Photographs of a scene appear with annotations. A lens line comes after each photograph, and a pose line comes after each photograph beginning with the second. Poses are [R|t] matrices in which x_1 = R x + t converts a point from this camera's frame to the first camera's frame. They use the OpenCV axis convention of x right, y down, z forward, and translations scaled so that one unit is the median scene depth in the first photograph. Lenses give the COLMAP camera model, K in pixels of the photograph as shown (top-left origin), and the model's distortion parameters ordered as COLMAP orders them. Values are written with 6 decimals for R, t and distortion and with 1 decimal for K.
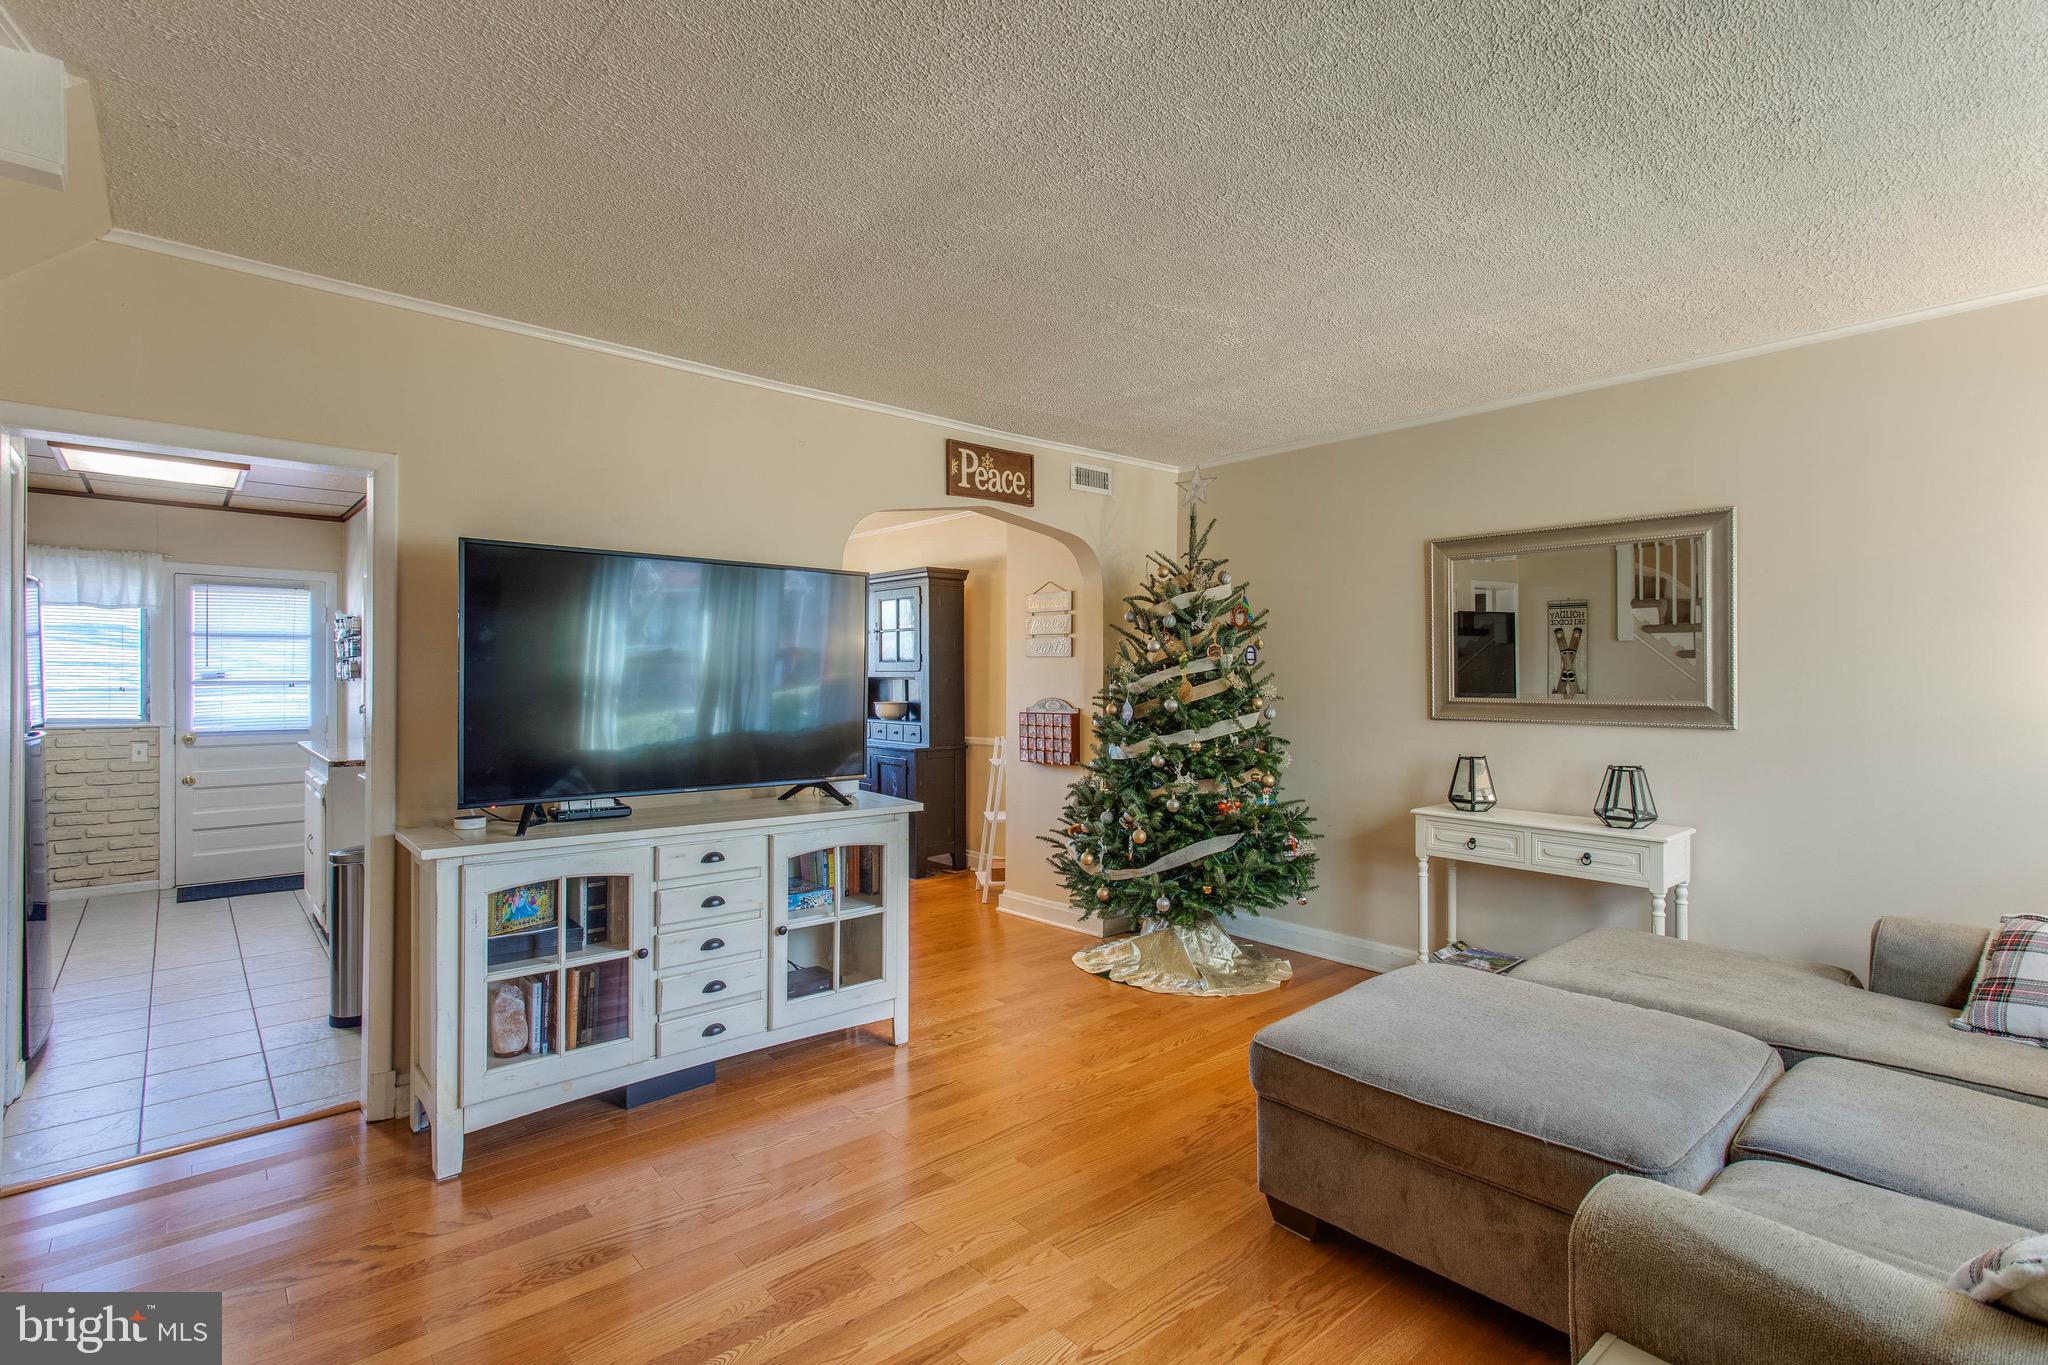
lens RADIAL K [[956.6, 0, 1015.3], [0, 956.6, 683.9], [0, 0, 1]] dist [0.006576, 0.003956]
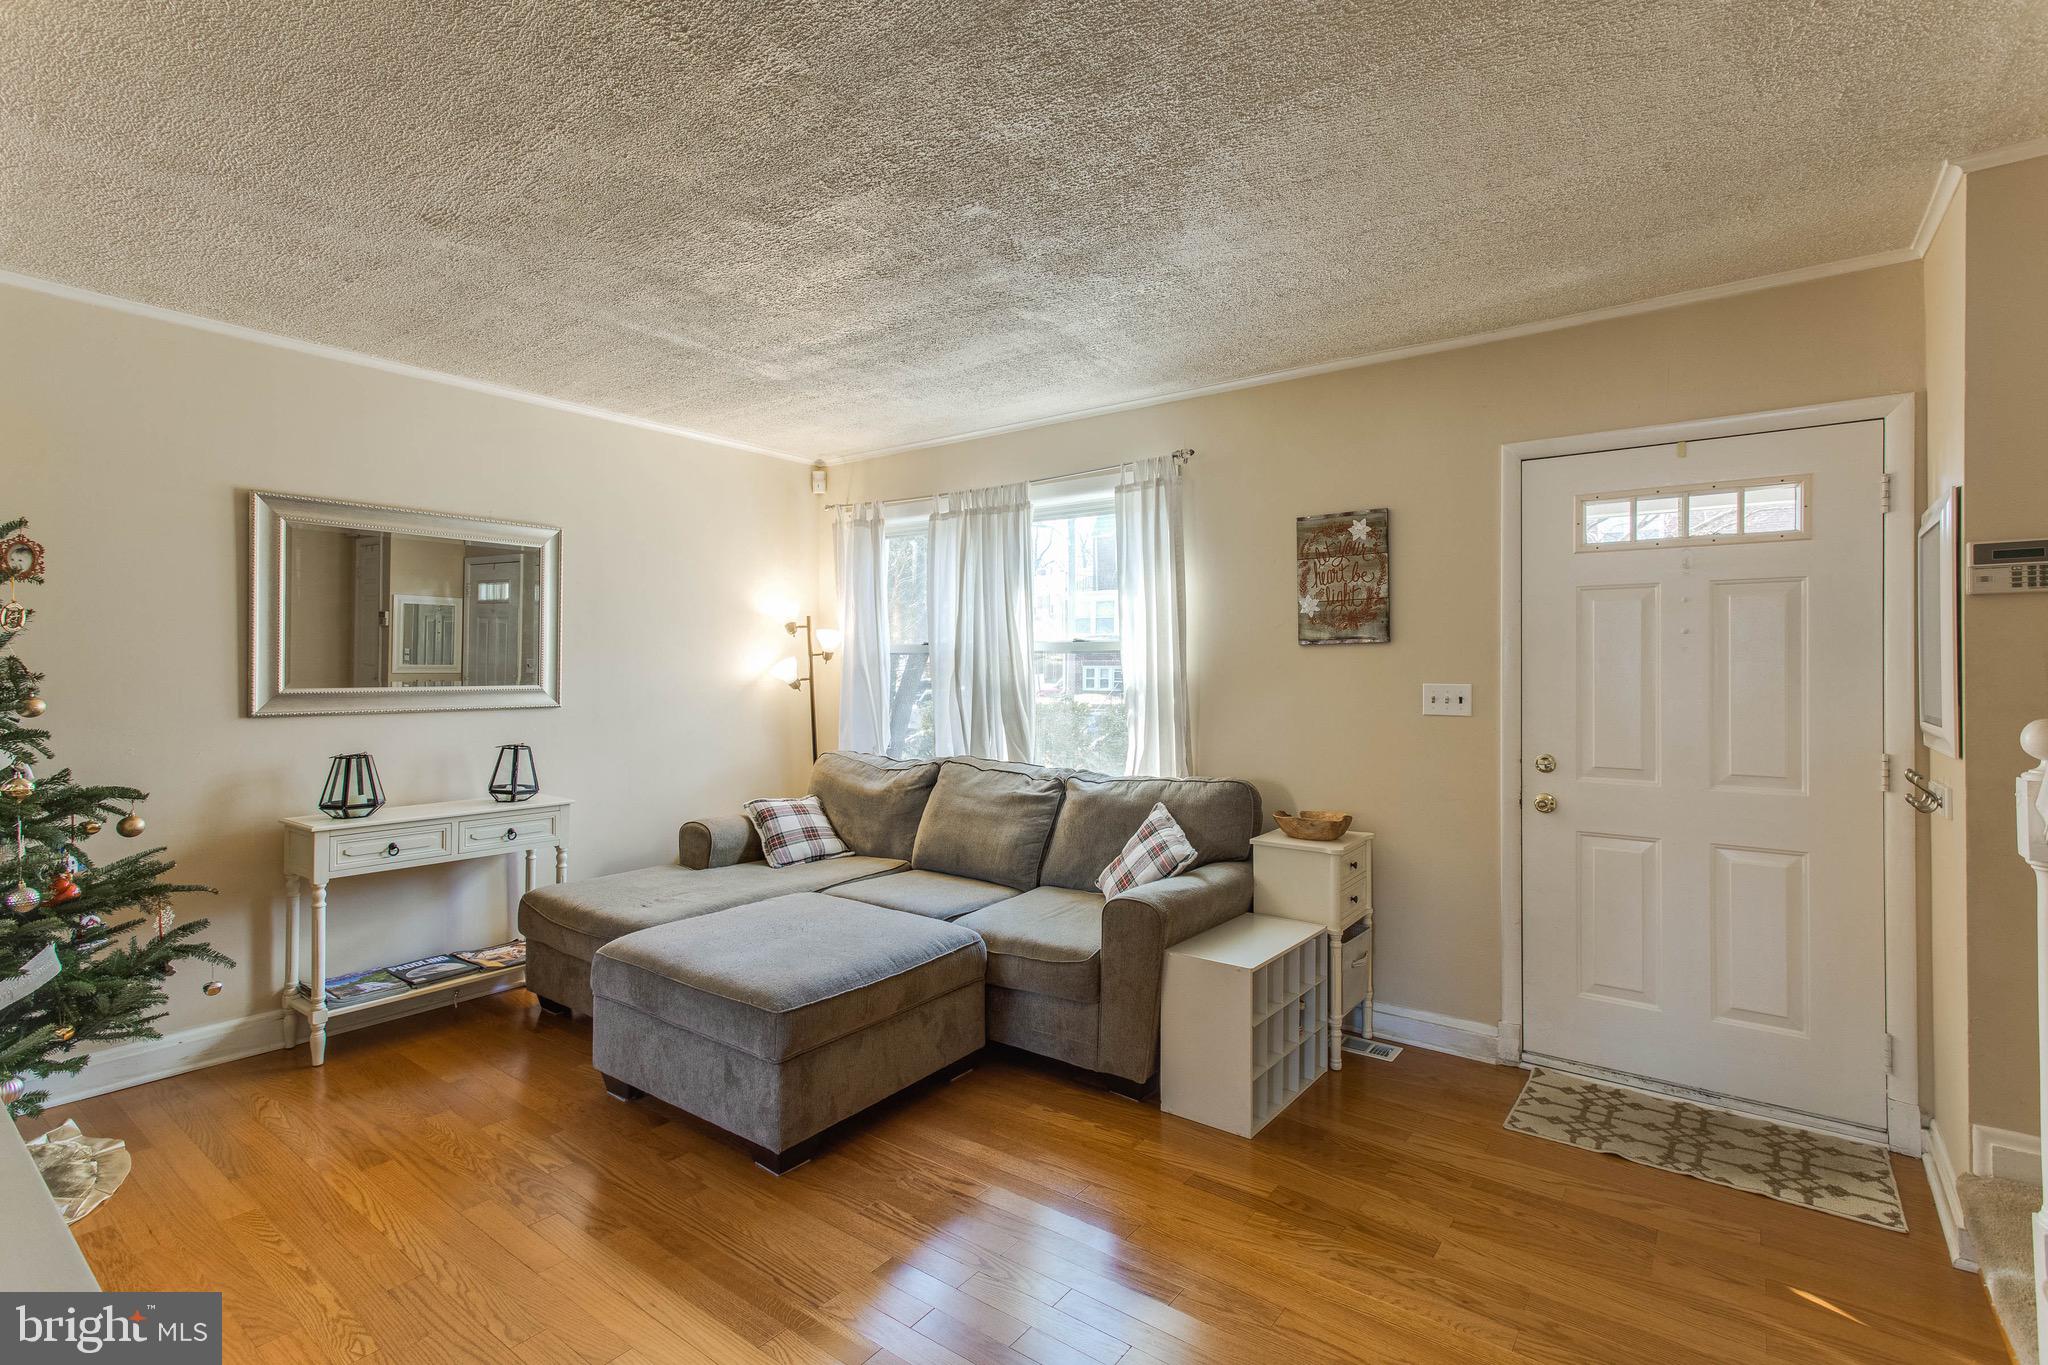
lens RADIAL K [[956.6, 0, 1022.6], [0, 956.6, 663.8], [0, 0, 1]] dist [0.006576, 0.003956]
pose [[-0.209492, 0.002019, 0.977808, -0.339639], [-0.000243, 0.999998, -0.002117, -0.003639], [-0.977810, -0.000681, -0.209491, 0.389498]]
